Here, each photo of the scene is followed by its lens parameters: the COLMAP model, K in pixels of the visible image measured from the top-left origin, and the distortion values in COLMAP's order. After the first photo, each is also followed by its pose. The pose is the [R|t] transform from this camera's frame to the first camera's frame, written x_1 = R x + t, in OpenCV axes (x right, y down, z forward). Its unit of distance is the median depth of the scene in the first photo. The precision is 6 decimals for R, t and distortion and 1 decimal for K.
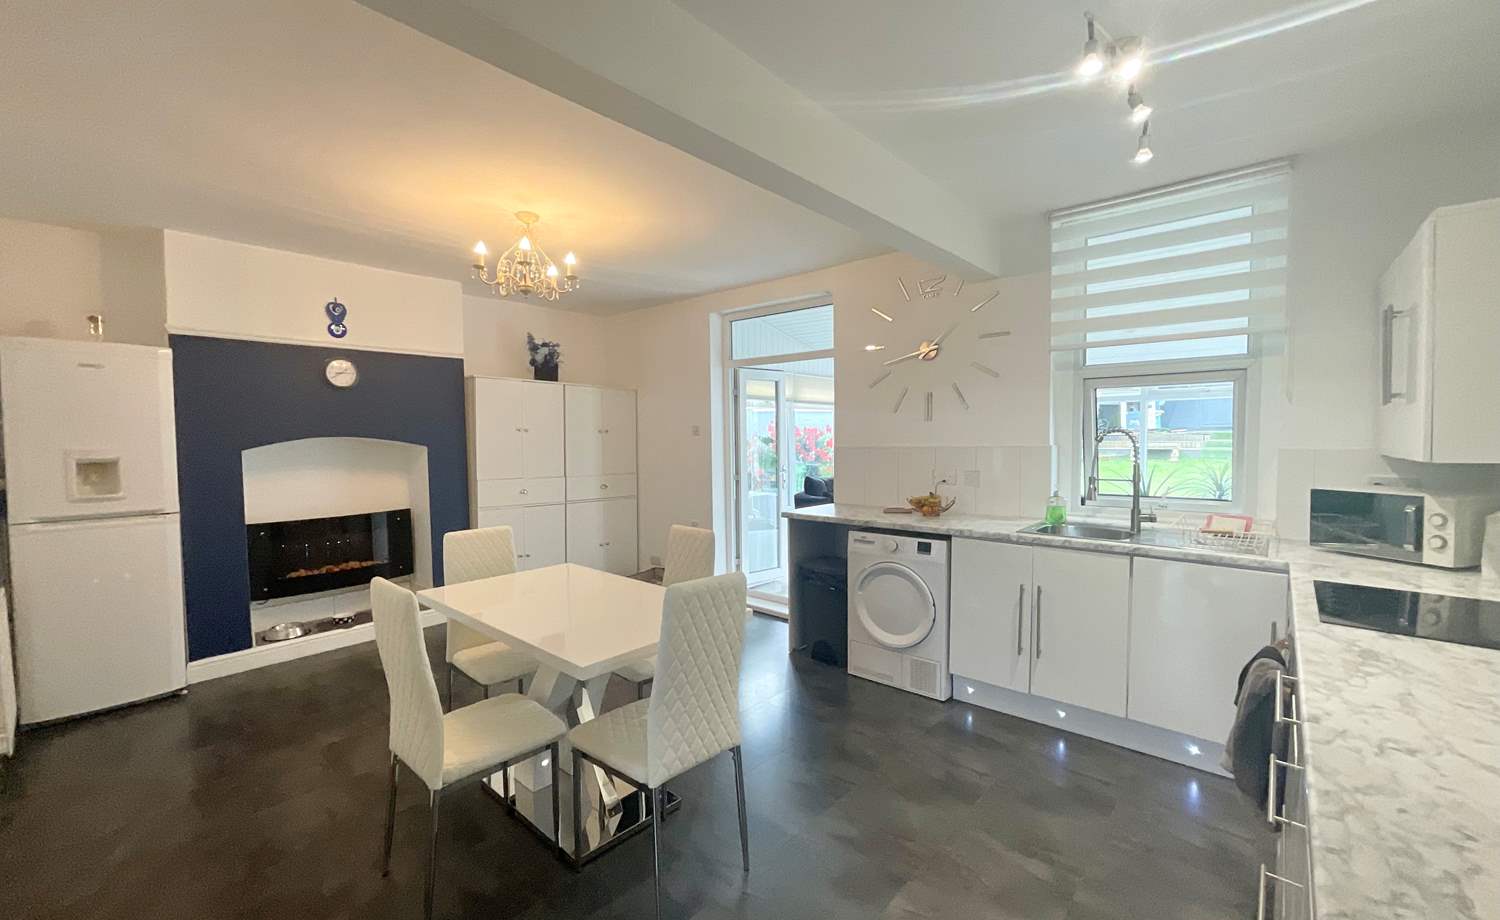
lens RADIAL K [[608.6, 0, 743.3], [0, 608.6, 454.5], [0, 0, 1]] dist [-0.004587, 0.002902]
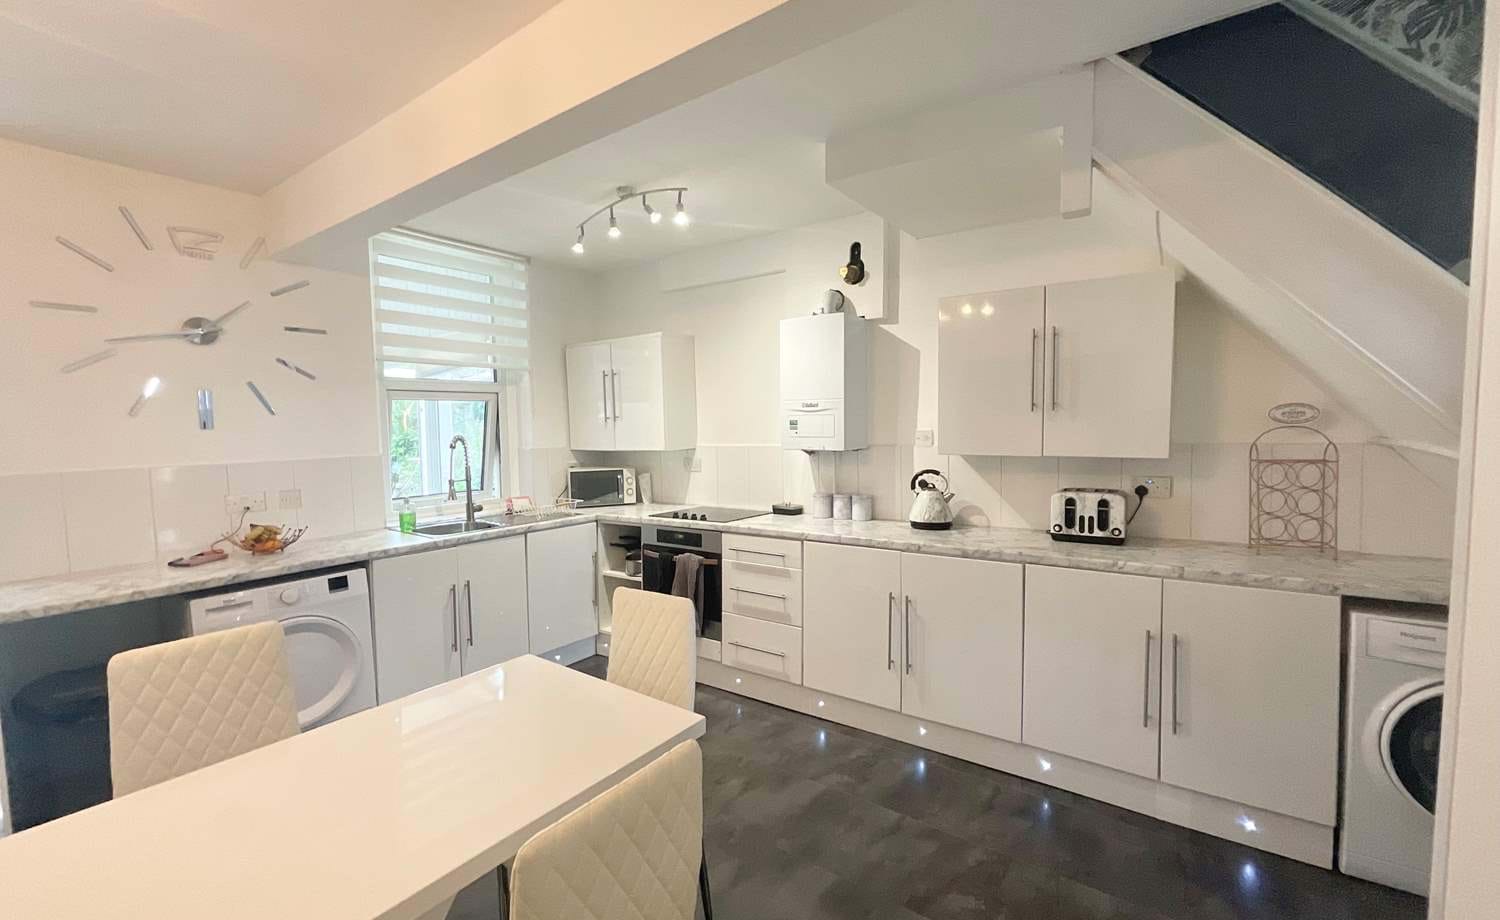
lens RADIAL K [[608.6, 0, 755.7], [0, 608.6, 461.0], [0, 0, 1]] dist [-0.004587, 0.002902]
pose [[-0.114919, -0.047060, 0.992259, -0.585998], [0.053221, 0.997151, 0.053456, -0.026744], [-0.991948, 0.058952, -0.112087, 0.529551]]
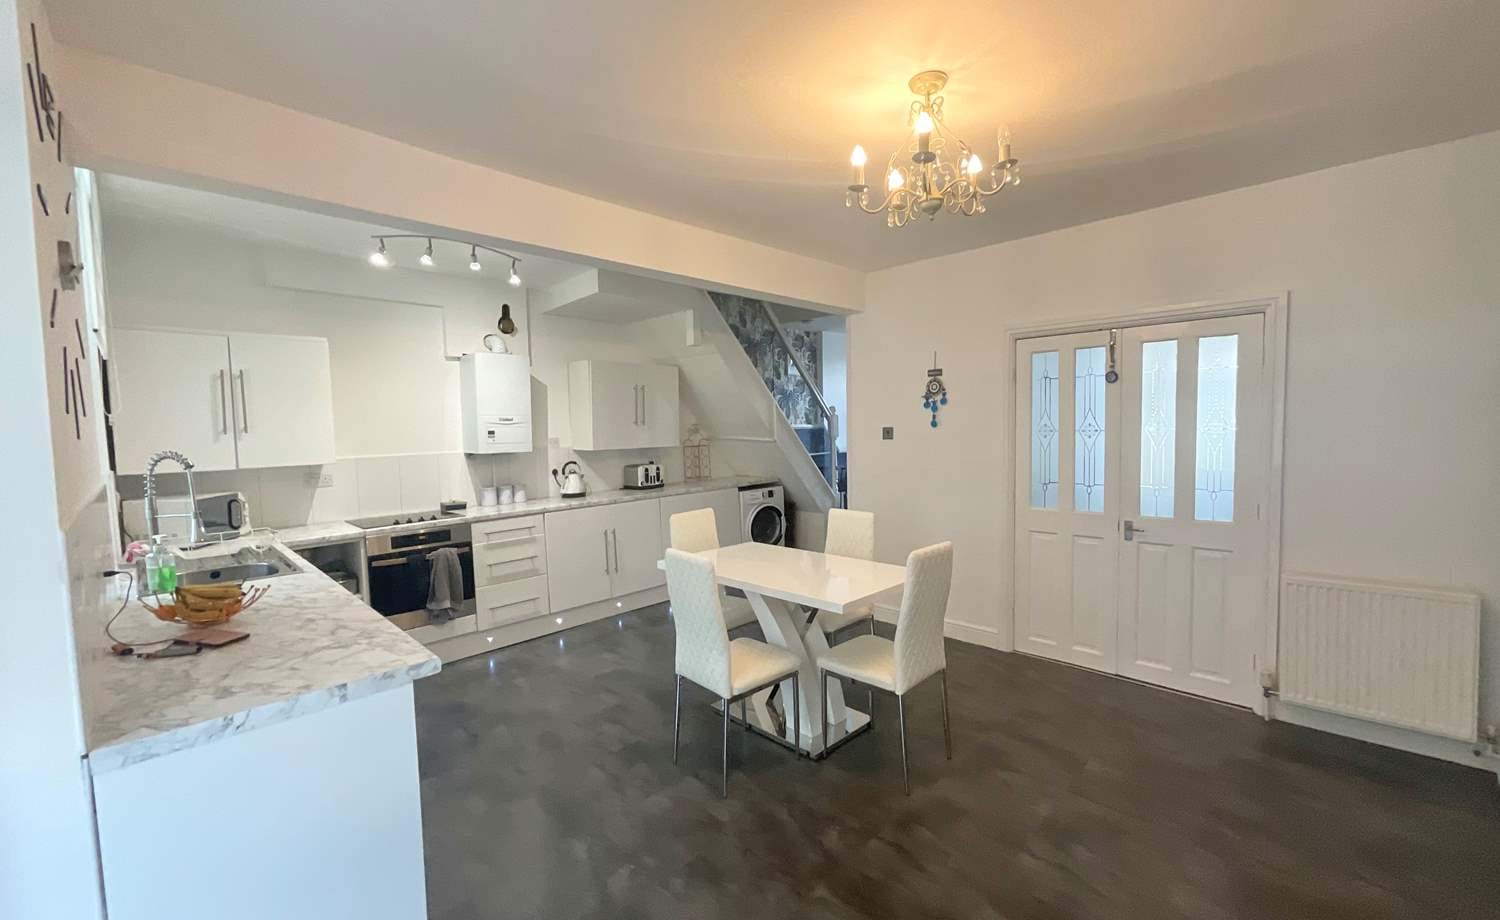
lens RADIAL K [[608.6, 0, 761.3], [0, 608.6, 460.3], [0, 0, 1]] dist [-0.004587, 0.002902]
pose [[-0.998692, 0.034802, 0.037469, -0.208315], [0.038056, 0.995219, 0.089951, -0.071044], [-0.034159, 0.091259, -0.995241, 1.675764]]
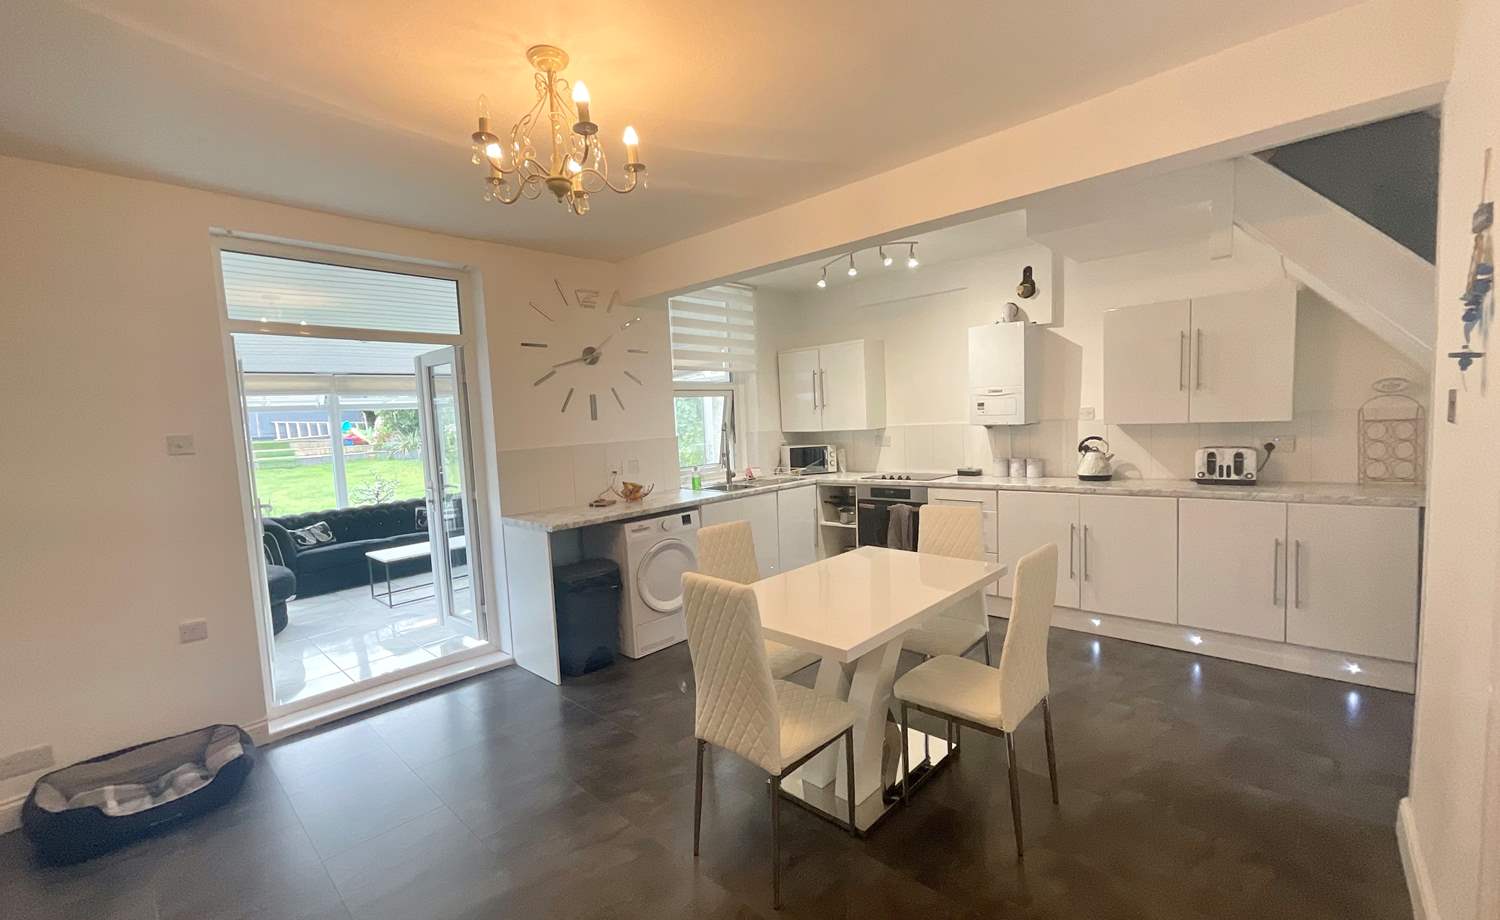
lens RADIAL K [[608.6, 0, 753.4], [0, 608.6, 461.6], [0, 0, 1]] dist [-0.004587, 0.002902]
pose [[0.014796, -0.064097, 0.997834, -0.955893], [0.080448, 0.994784, 0.062708, -0.032670], [-0.996649, 0.079346, 0.019875, 0.841991]]
